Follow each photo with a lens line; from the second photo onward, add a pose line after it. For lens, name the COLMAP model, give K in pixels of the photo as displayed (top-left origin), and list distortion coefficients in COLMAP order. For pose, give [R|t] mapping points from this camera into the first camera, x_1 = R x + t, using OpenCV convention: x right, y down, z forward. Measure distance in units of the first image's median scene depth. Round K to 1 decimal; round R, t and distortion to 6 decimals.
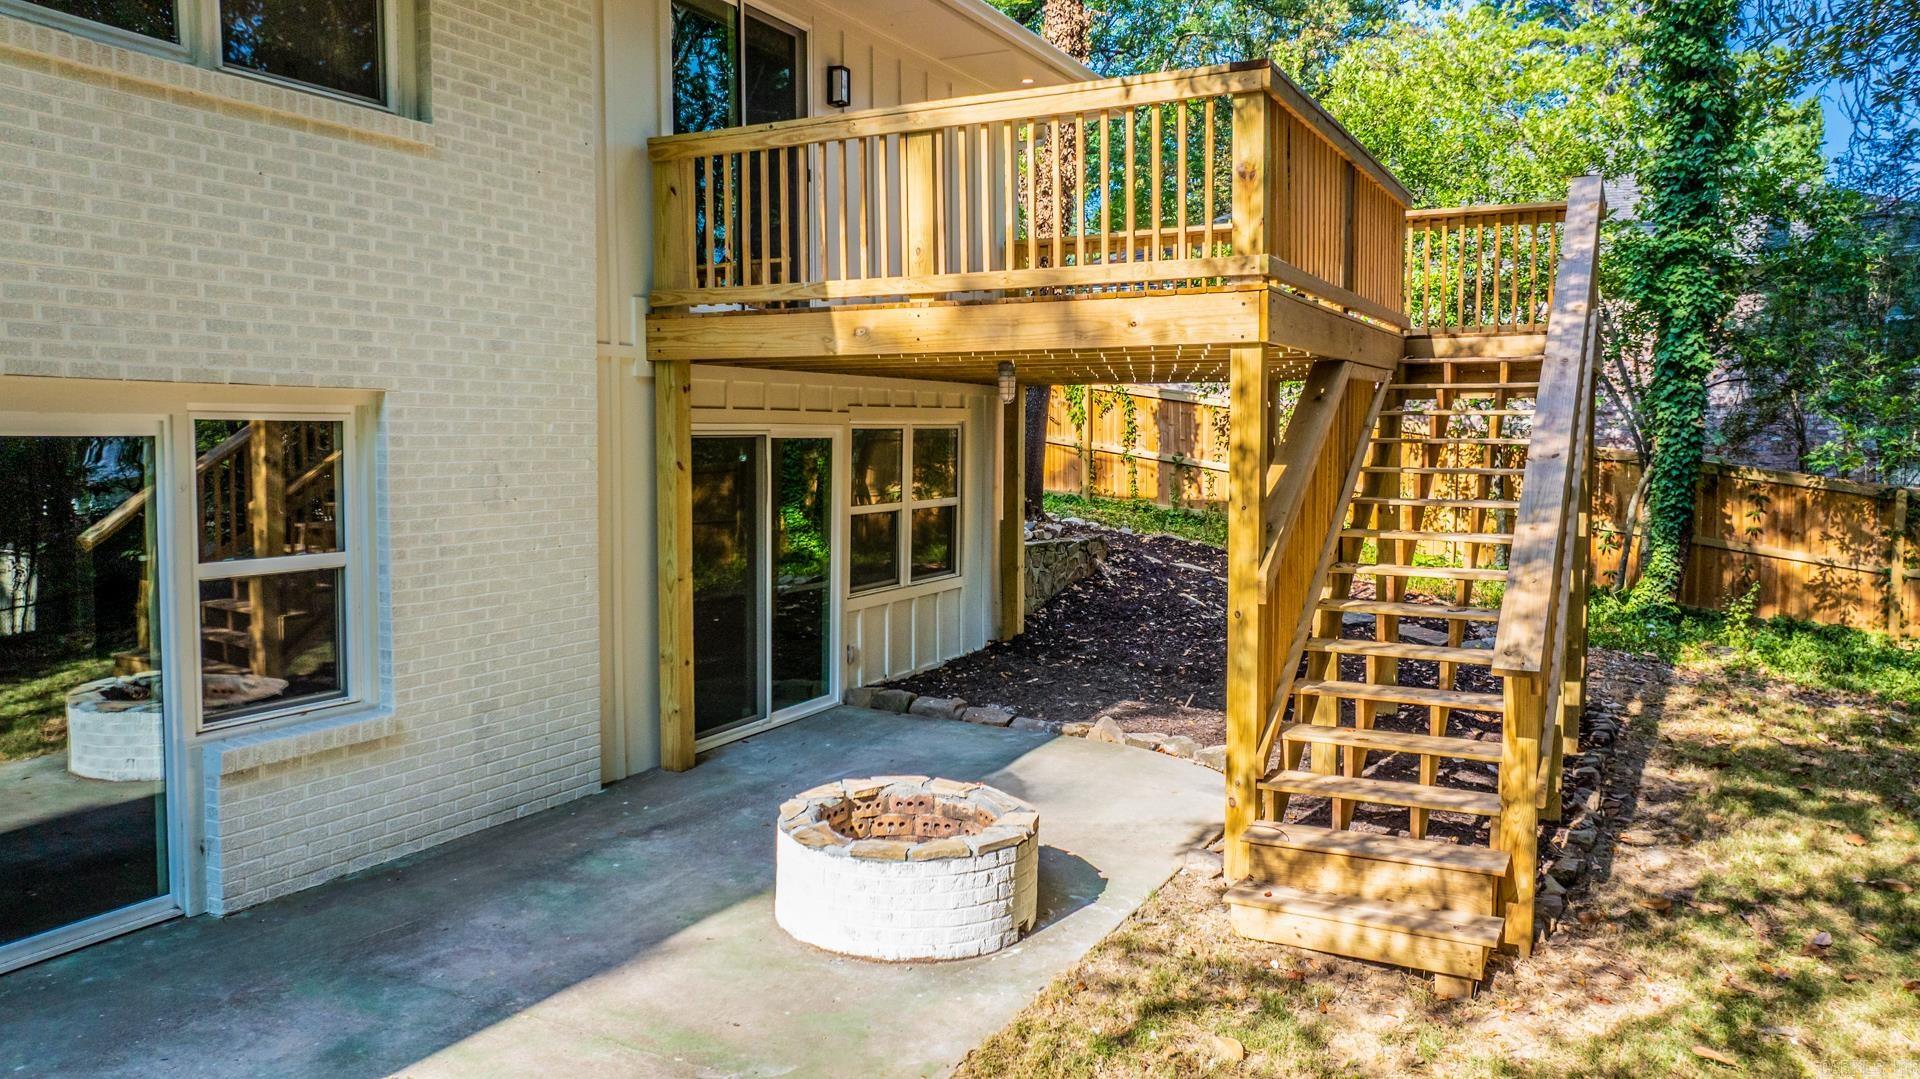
lens RADIAL K [[1345.7, 0, 960.2], [0, 1345.7, 526.3], [0, 0, 1]] dist [-0.000258, 0.004229]
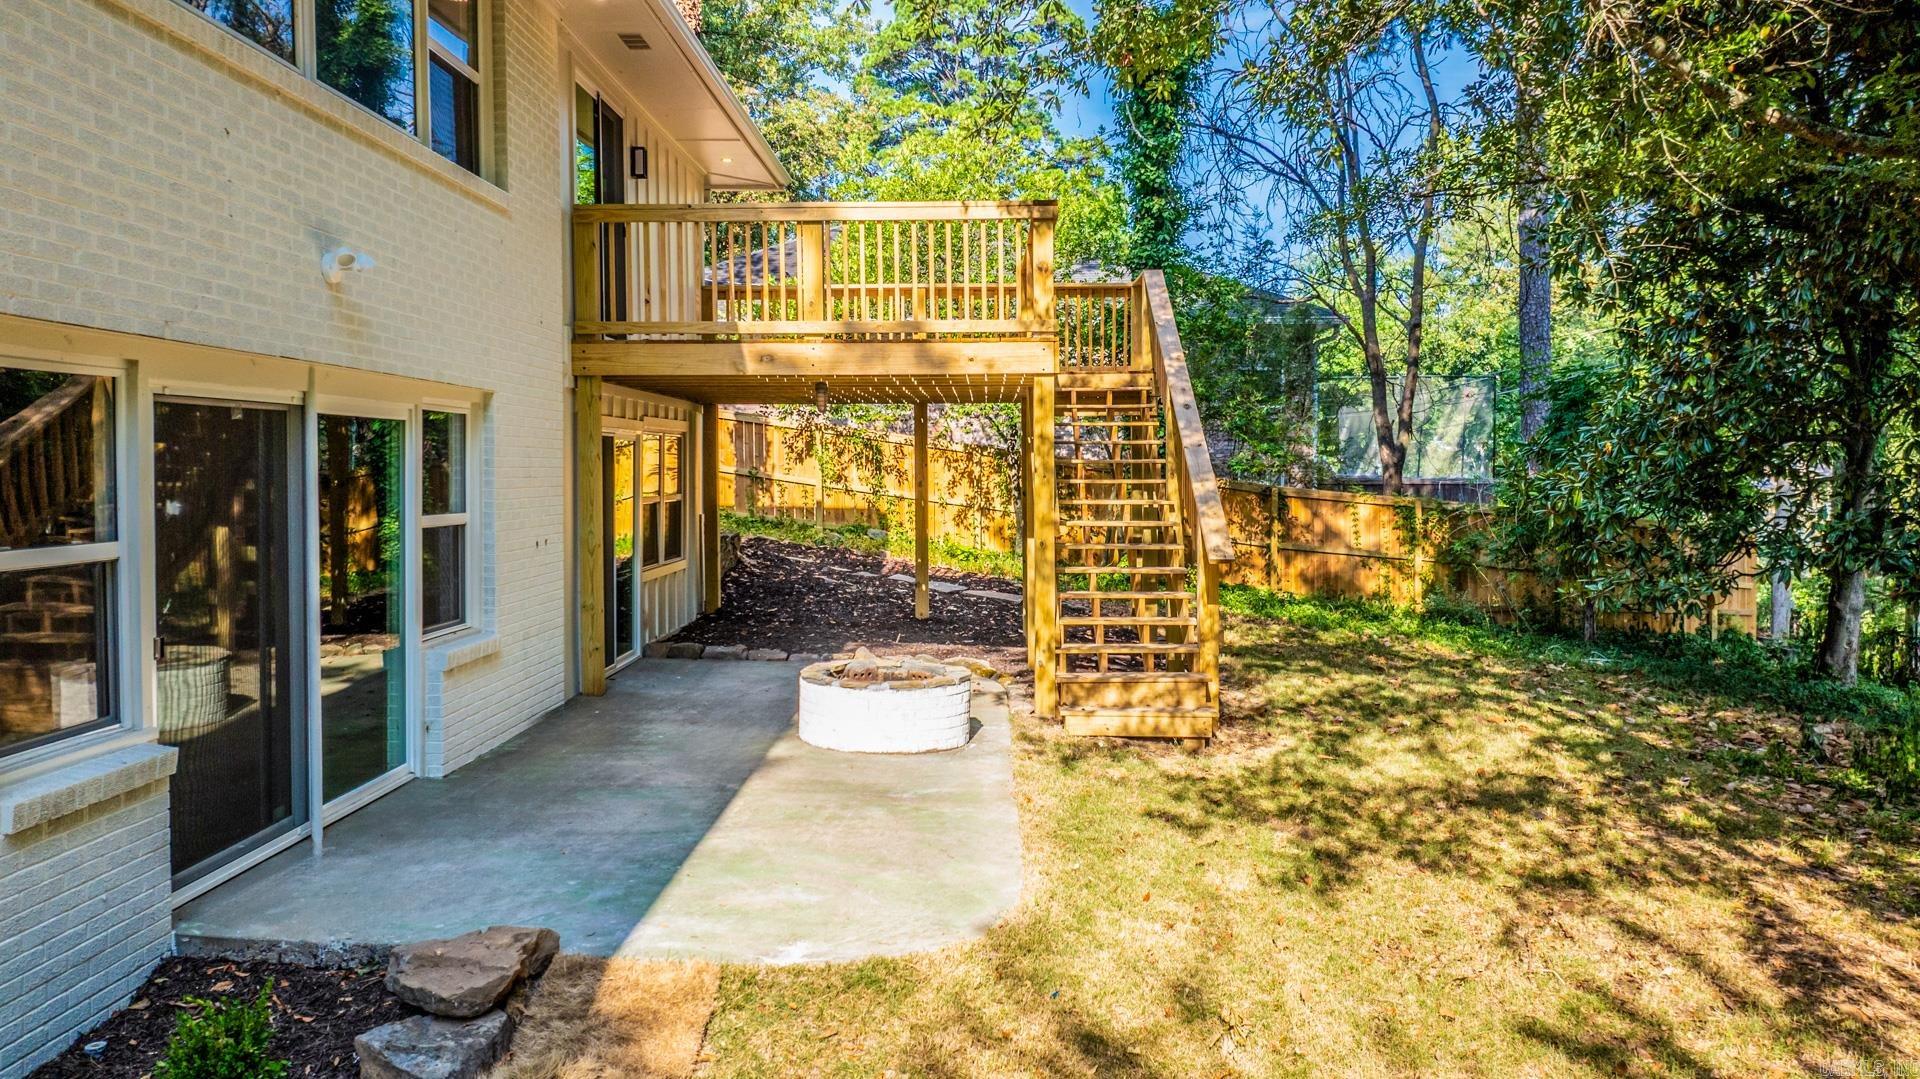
lens RADIAL K [[1345.7, 0, 960.2], [0, 1345.7, 526.3], [0, 0, 1]] dist [-0.000258, 0.004229]
pose [[0.904303, -0.022678, 0.426288, -0.445297], [0.032630, 0.999339, -0.016056, 0.053791], [-0.425642, 0.028430, 0.904445, -0.317199]]
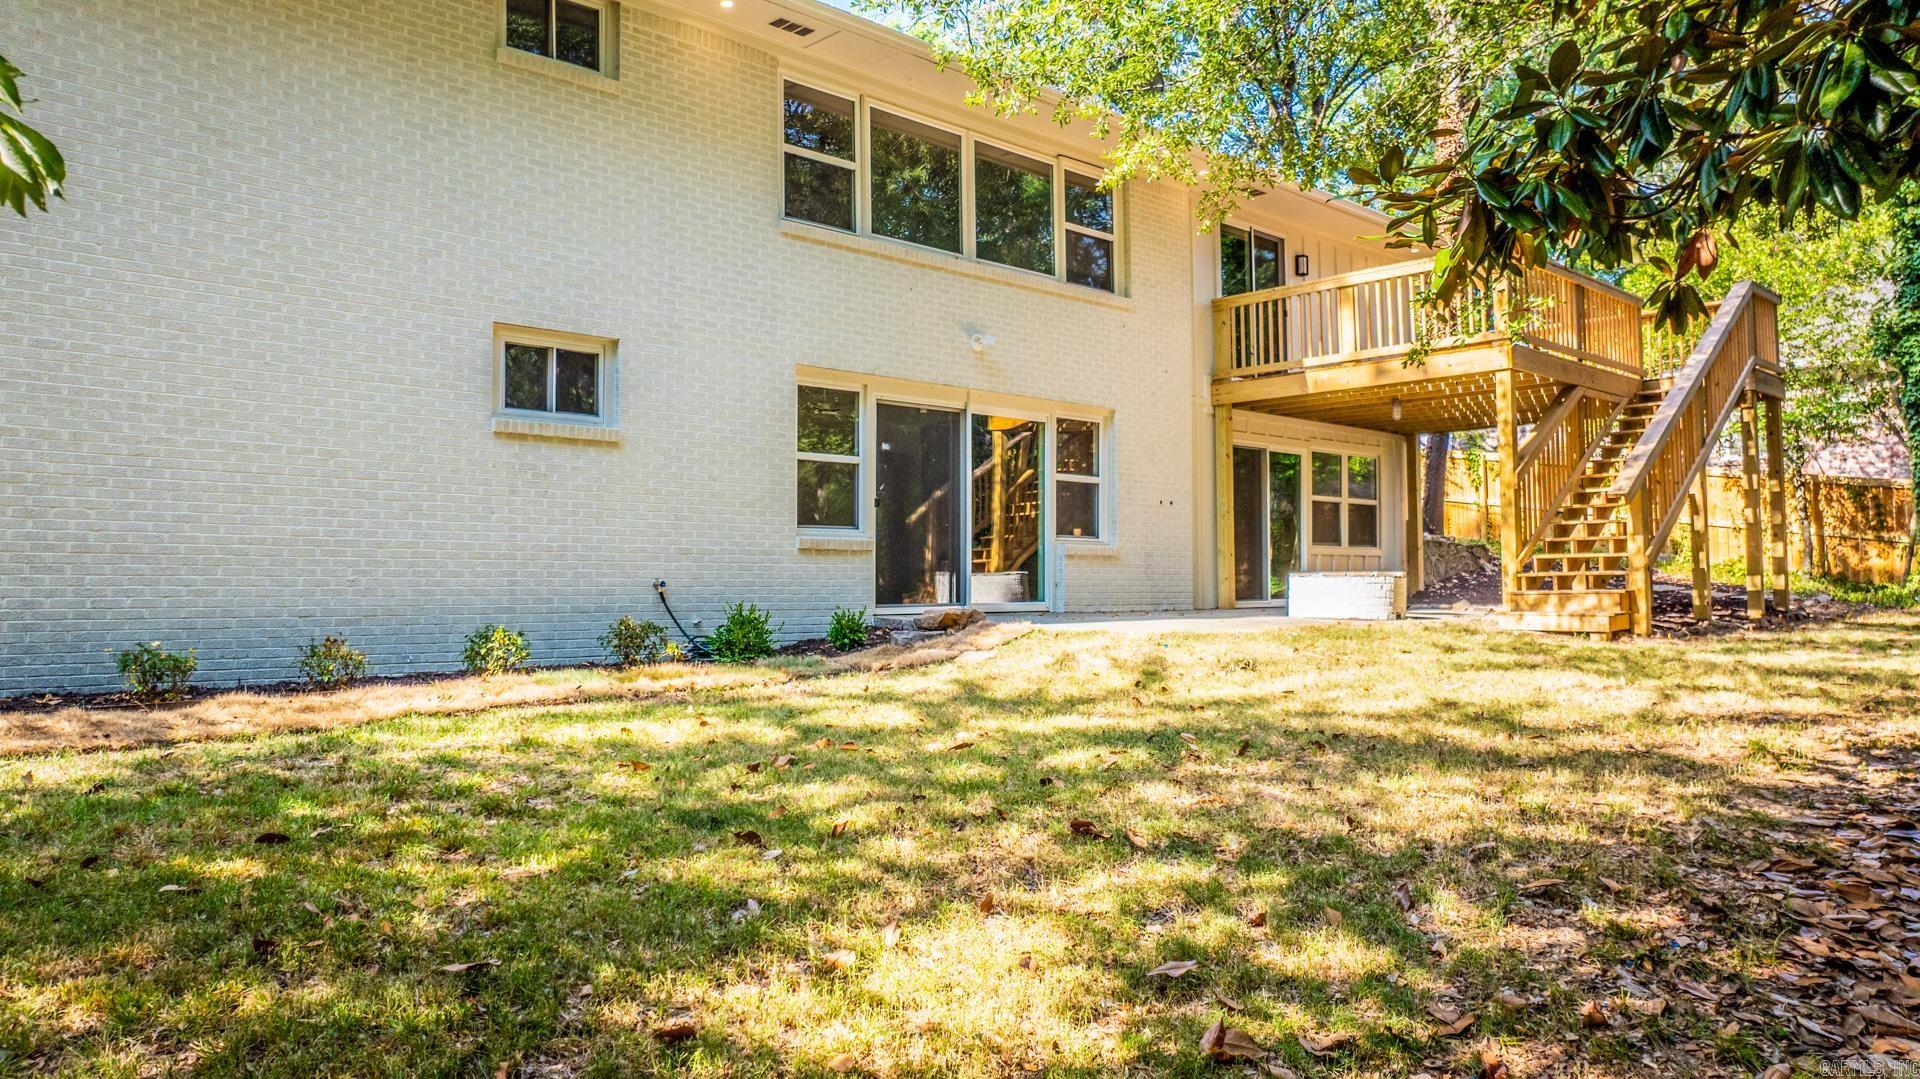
lens RADIAL K [[1252.9, 0, 959.9], [0, 1252.9, 532.8], [0, 0, 1]] dist [-0.092601, 0.081383]
pose [[0.941631, -0.019867, -0.336060, 0.039586], [-0.013505, 0.995224, -0.096677, 0.254620], [0.336376, 0.095572, 0.936866, -0.873963]]
